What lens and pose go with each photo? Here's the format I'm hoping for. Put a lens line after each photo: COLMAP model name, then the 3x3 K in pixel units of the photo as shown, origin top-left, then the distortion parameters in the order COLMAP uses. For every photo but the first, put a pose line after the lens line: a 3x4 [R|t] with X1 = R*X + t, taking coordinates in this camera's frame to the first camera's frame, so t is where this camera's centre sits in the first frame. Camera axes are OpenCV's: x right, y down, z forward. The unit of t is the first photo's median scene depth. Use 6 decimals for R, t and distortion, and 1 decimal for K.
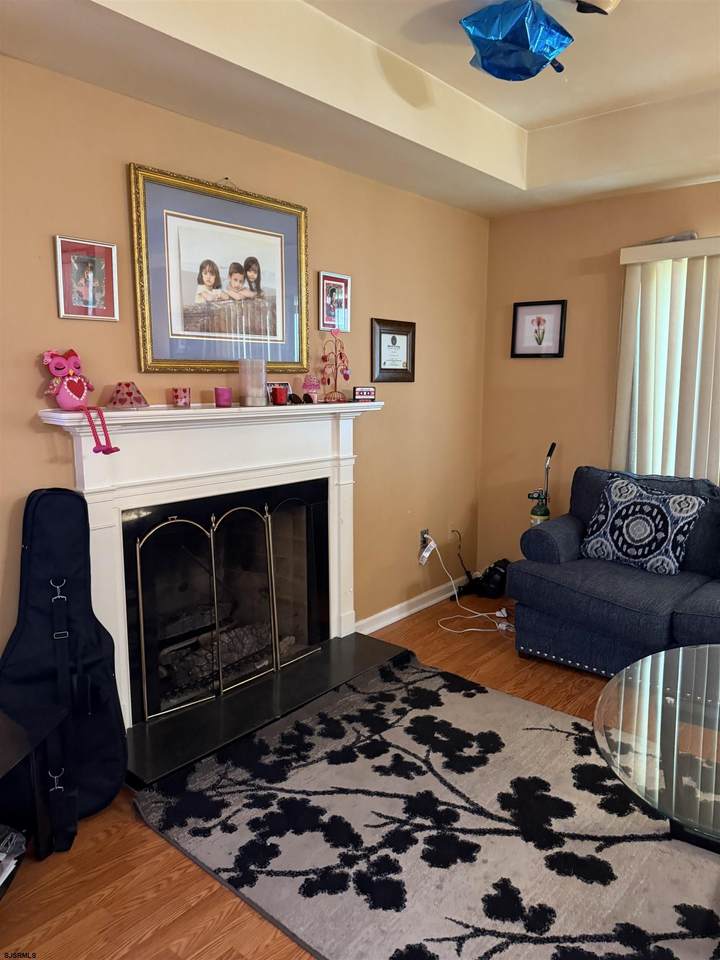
lens RADIAL K [[684.6, 0, 360.4], [0, 684.6, 482.1], [0, 0, 1]] dist [-0.003932, -0.002307]
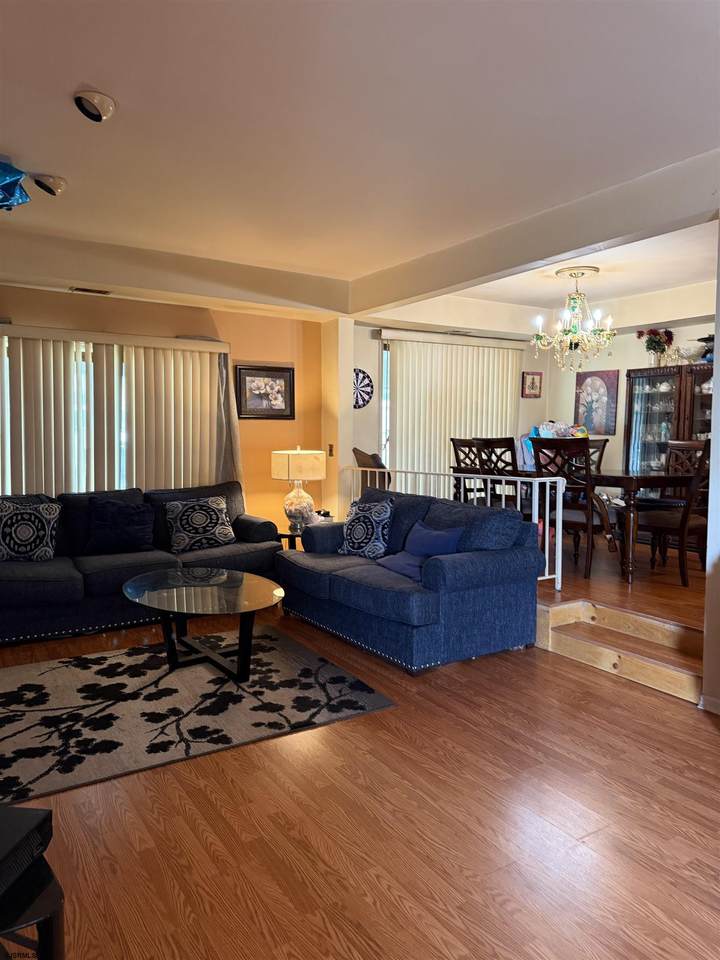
lens RADIAL K [[684.6, 0, 358.9], [0, 684.6, 477.0], [0, 0, 1]] dist [-0.003932, -0.002307]
pose [[0.291739, -0.066117, 0.954210, -1.070085], [0.139570, 0.989873, 0.025916, 0.027875], [-0.946260, 0.125618, 0.298013, -0.080409]]
